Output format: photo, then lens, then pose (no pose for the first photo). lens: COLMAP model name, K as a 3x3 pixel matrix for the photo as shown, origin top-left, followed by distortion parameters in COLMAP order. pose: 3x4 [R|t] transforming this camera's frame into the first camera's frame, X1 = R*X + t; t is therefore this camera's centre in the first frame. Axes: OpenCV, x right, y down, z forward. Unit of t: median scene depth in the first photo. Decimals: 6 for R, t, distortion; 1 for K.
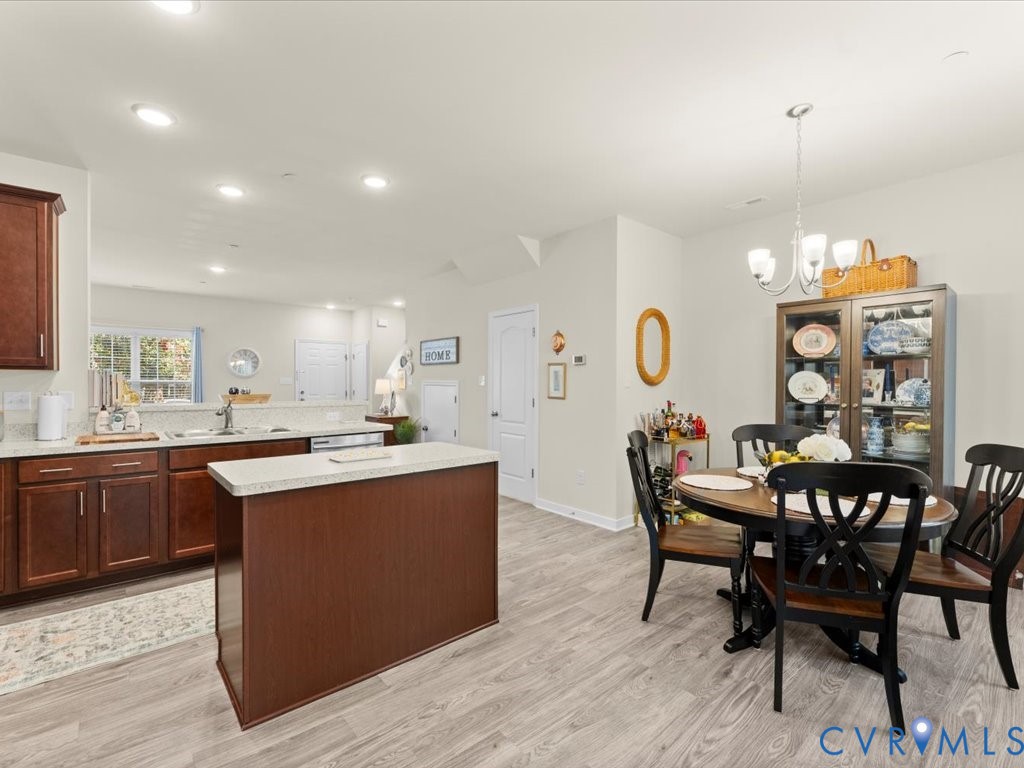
lens RADIAL K [[465.2, 0, 510.4], [0, 465.2, 388.0], [0, 0, 1]] dist [-0.002978, -0.000257]
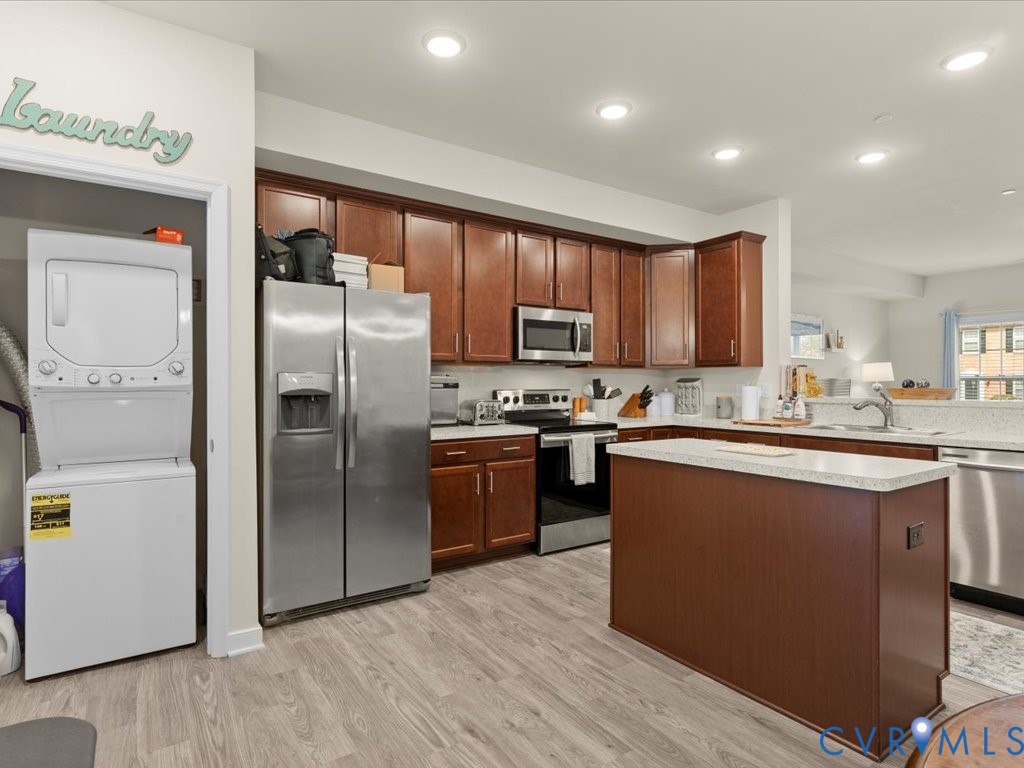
lens RADIAL K [[551.7, 0, 506.9], [0, 551.7, 383.3], [0, 0, 1]] dist [-0.001366, -0.000268]
pose [[-0.109880, -0.004586, -0.993934, 0.559122], [-0.009419, 0.999949, -0.003572, 0.018471], [0.993900, 0.008969, -0.109918, 0.457532]]
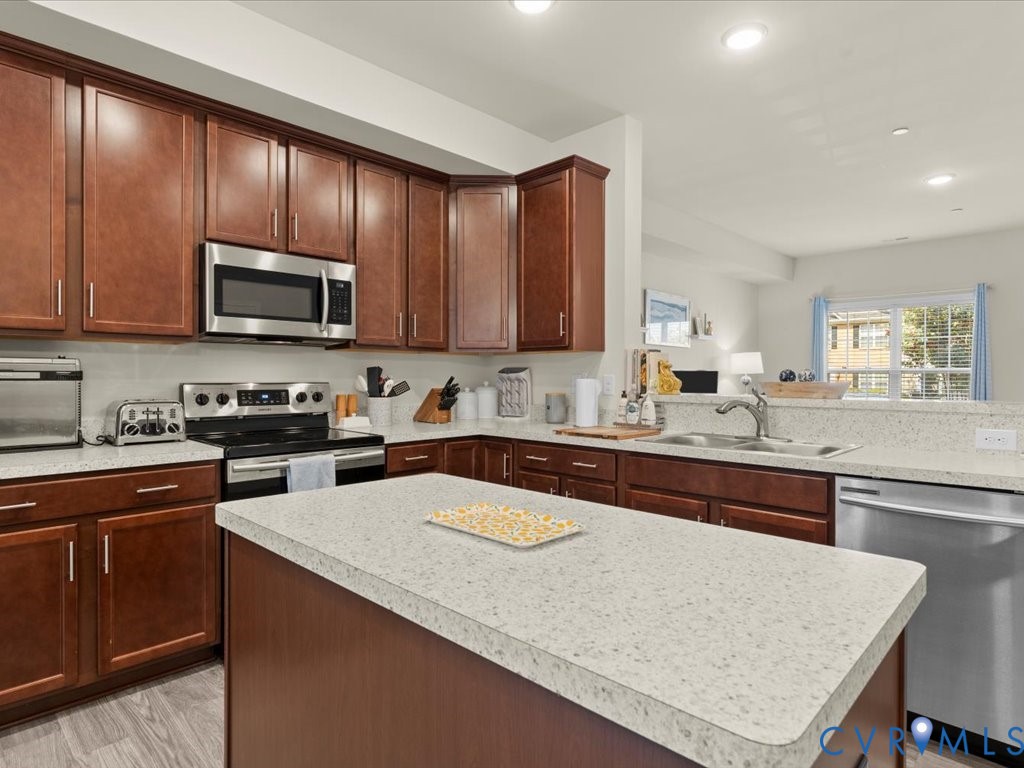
lens RADIAL K [[575.9, 0, 508.1], [0, 575.9, 380.9], [0, 0, 1]] dist [-0.000519, -0.000467]
pose [[0.090649, 0.004628, -0.995872, 0.118523], [-0.012942, 0.999910, 0.003469, 0.017243], [0.995799, 0.012574, 0.090701, 0.683815]]
